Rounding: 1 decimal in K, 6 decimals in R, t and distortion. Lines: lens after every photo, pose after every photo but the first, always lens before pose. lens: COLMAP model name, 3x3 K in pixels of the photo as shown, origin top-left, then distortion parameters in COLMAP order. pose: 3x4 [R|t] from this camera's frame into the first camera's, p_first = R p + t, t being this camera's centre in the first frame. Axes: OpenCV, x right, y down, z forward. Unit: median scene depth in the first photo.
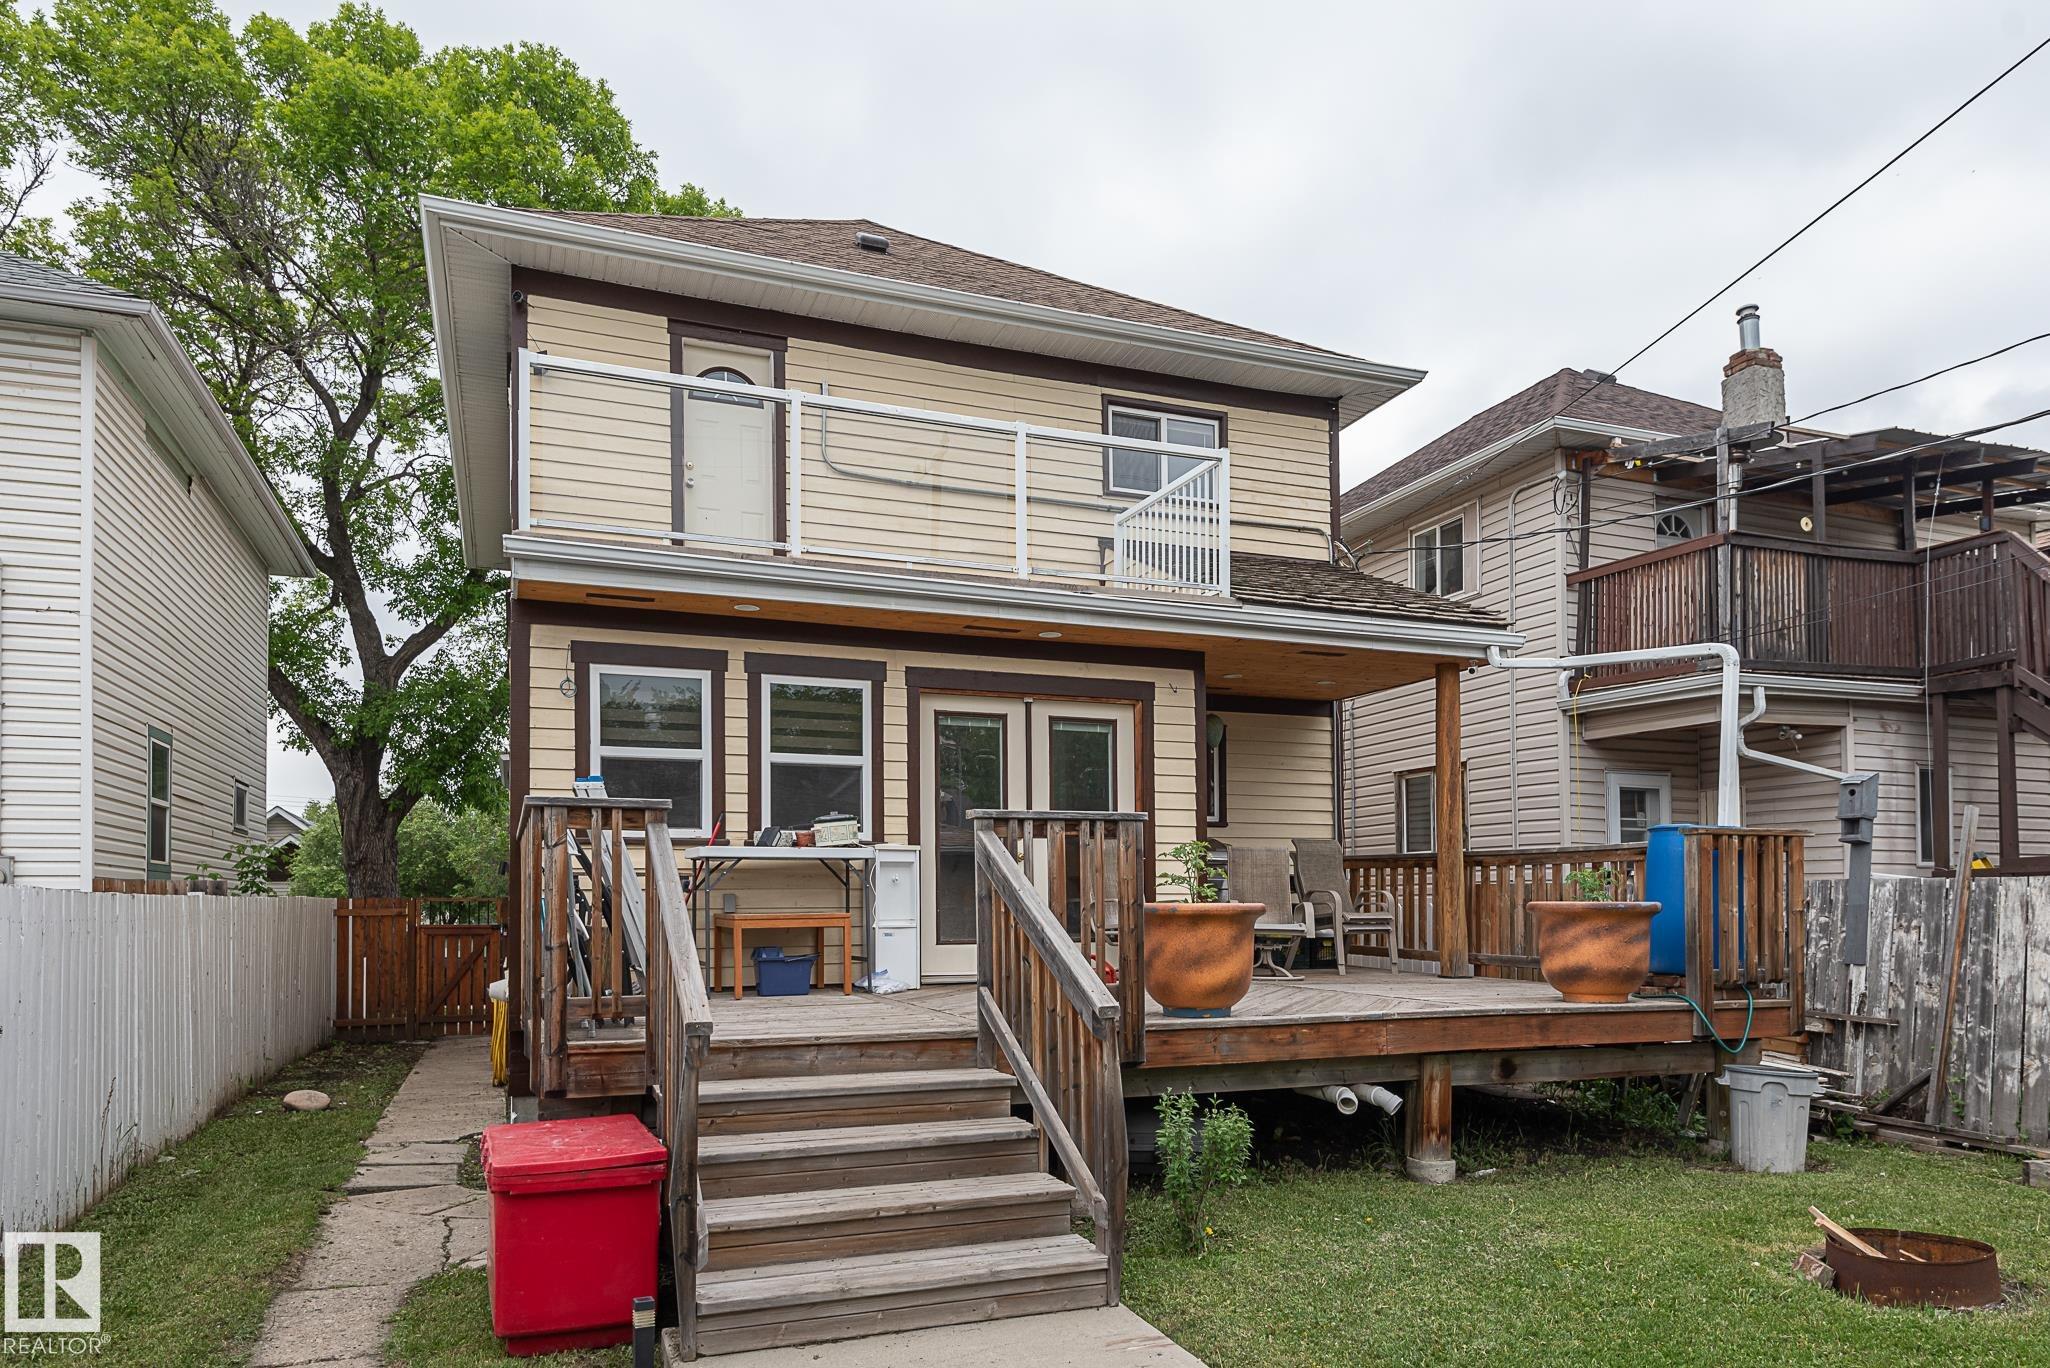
lens RADIAL K [[1324.8, 0, 1031.0], [0, 1324.8, 868.3], [0, 0, 1]] dist [0.011608, -0.005336]
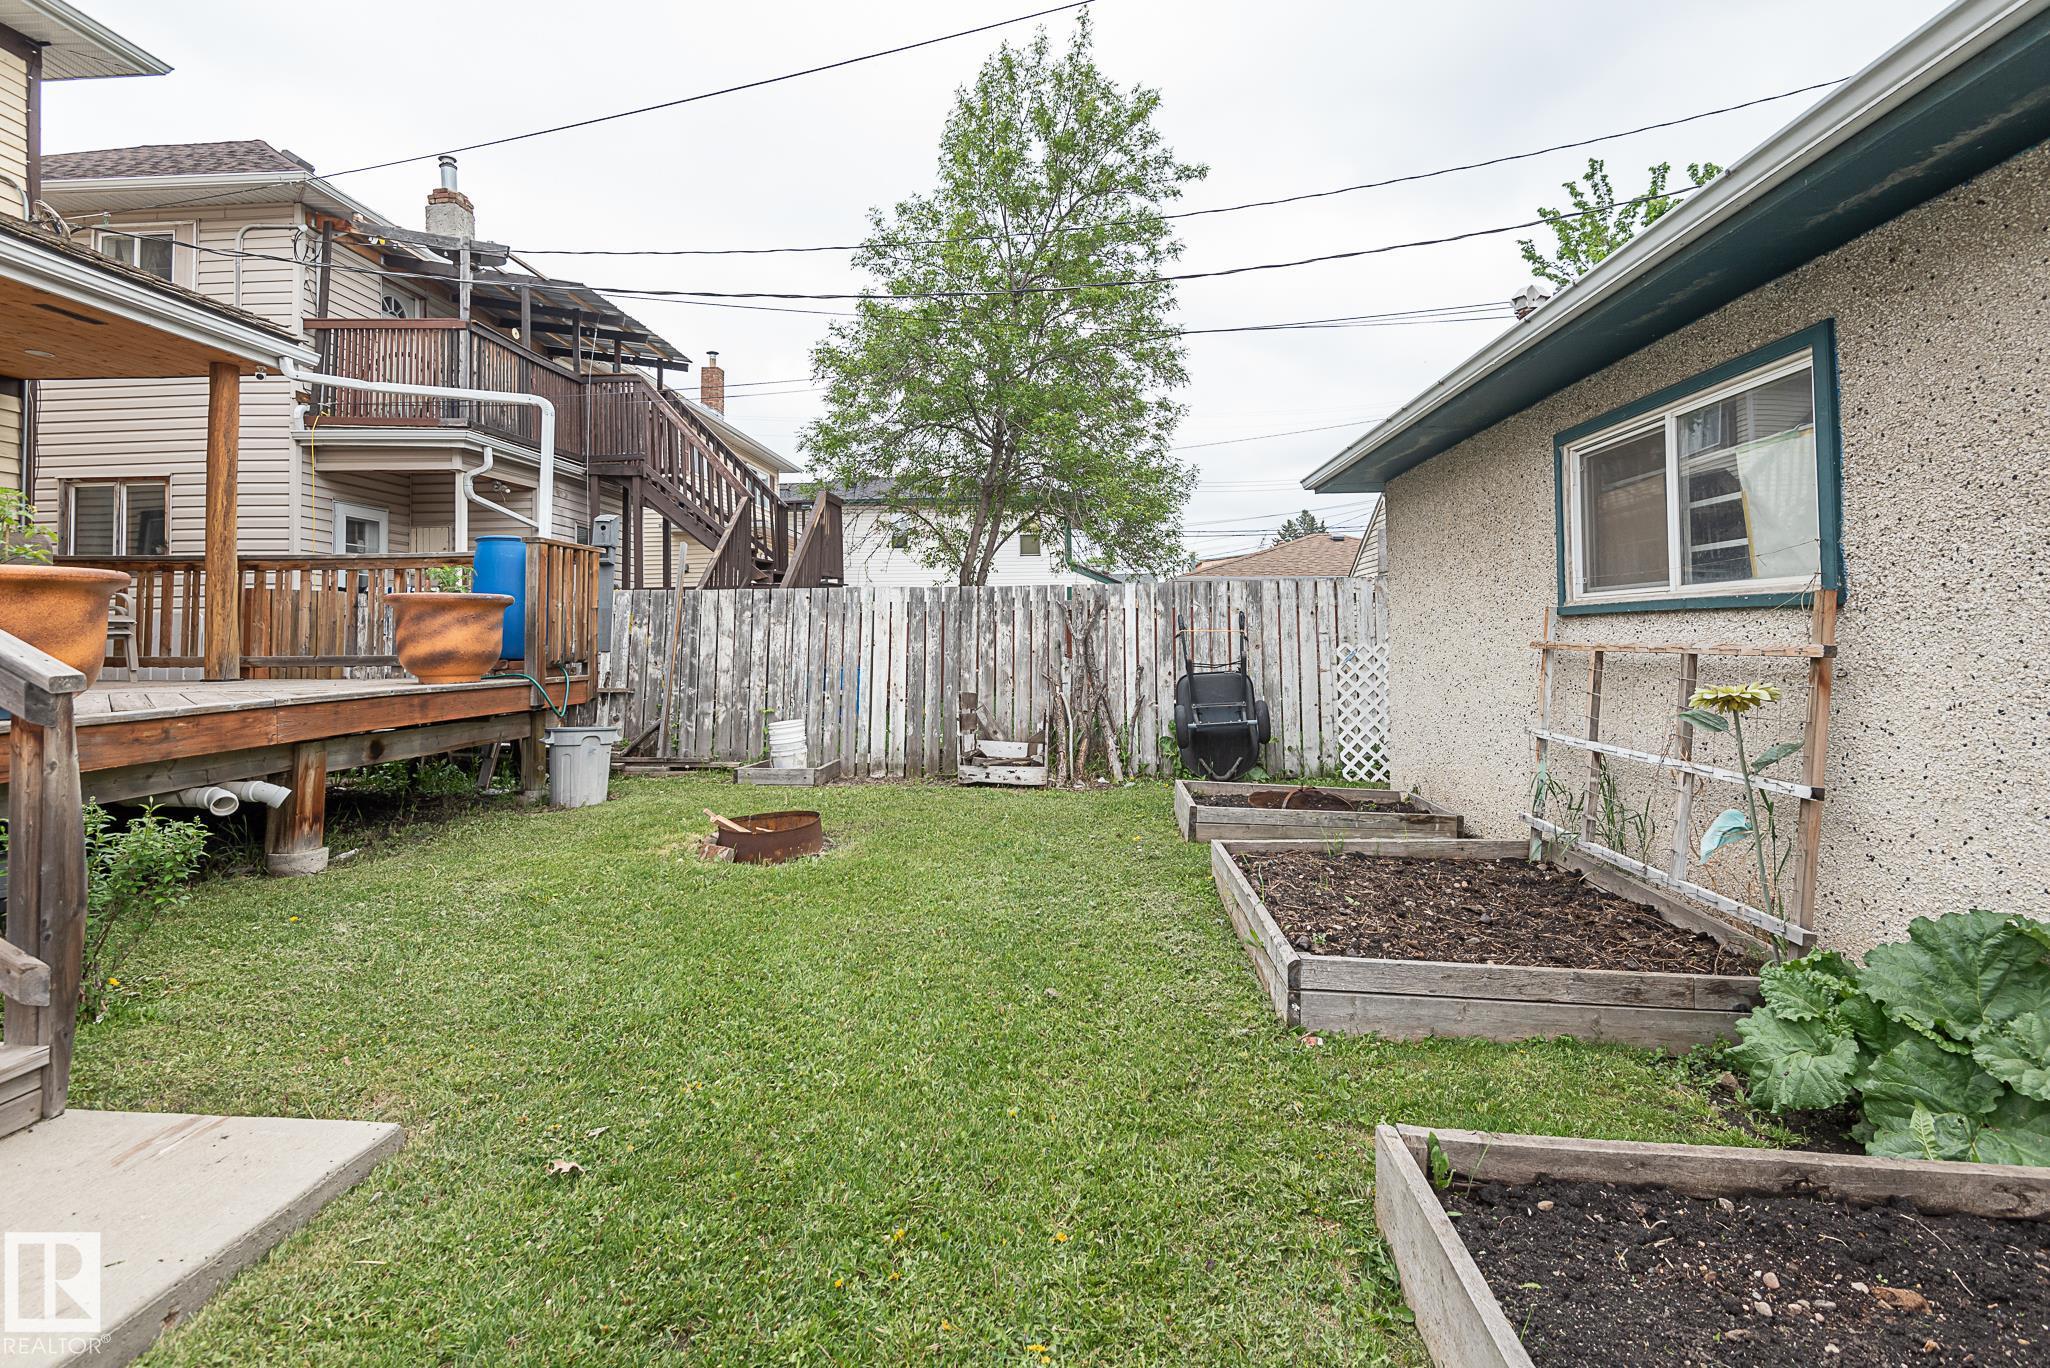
lens RADIAL K [[949.2, 0, 1022.8], [0, 949.2, 597.7], [0, 0, 1]] dist [0.035467, -0.016607]
pose [[0.419537, 0.032104, 0.907171, -0.090845], [-0.014981, 0.999483, -0.028443, 0.034133], [-0.907615, -0.001657, 0.419801, 0.166008]]
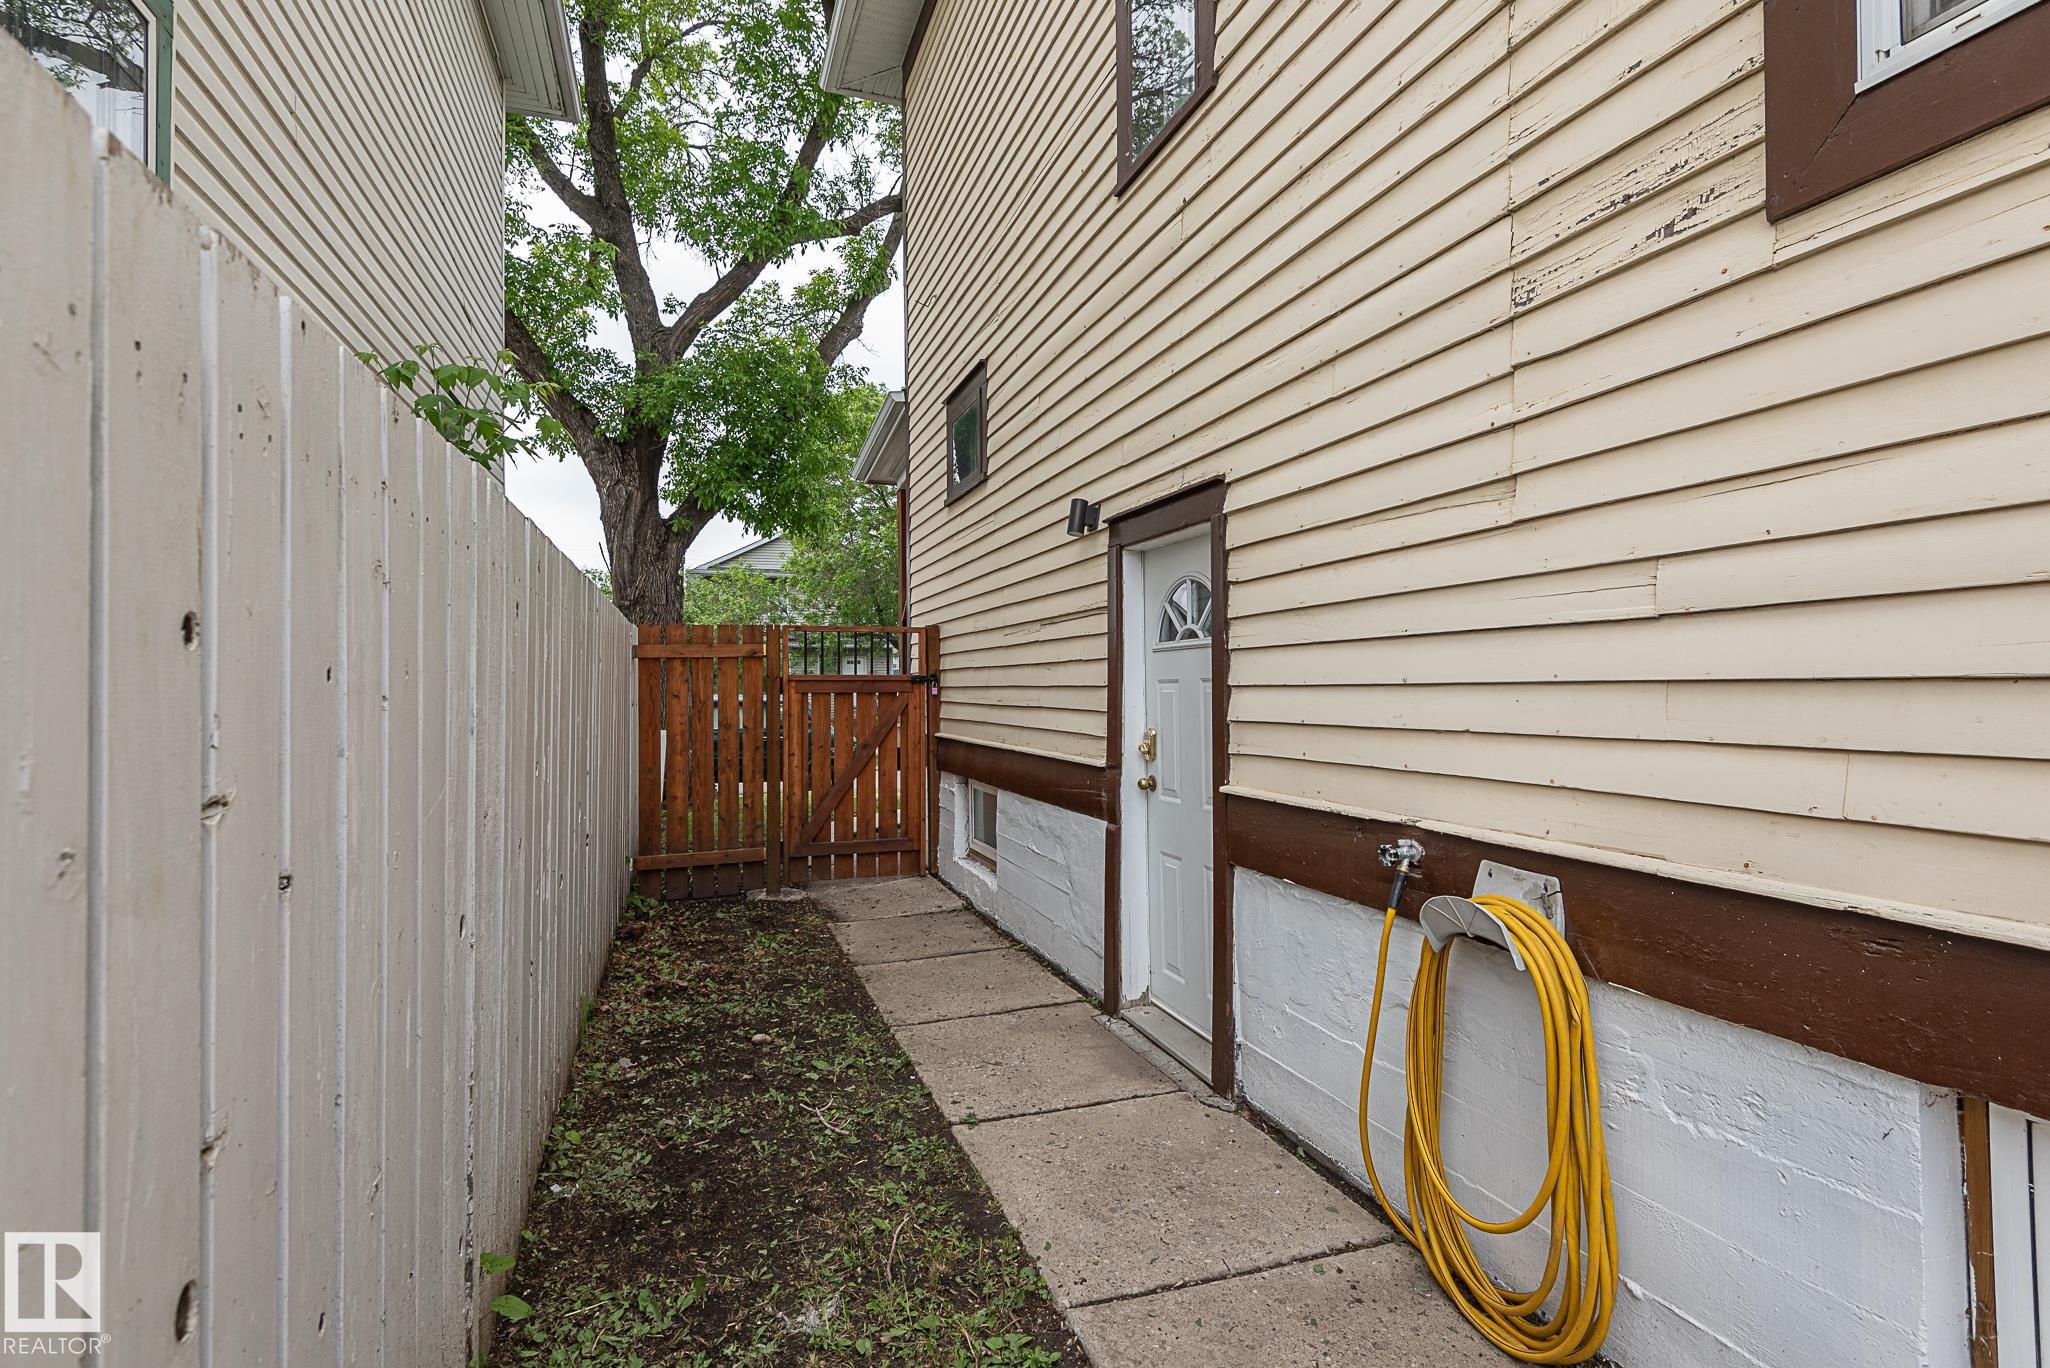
lens RADIAL K [[928.1, 0, 1013.9], [0, 928.1, 673.9], [0, 0, 1]] dist [0.055172, -0.025235]
pose [[0.999266, -0.003609, -0.038126, -0.620843], [0.004174, 0.999882, 0.014751, 0.065019], [0.038068, -0.014900, 0.999164, 1.098884]]
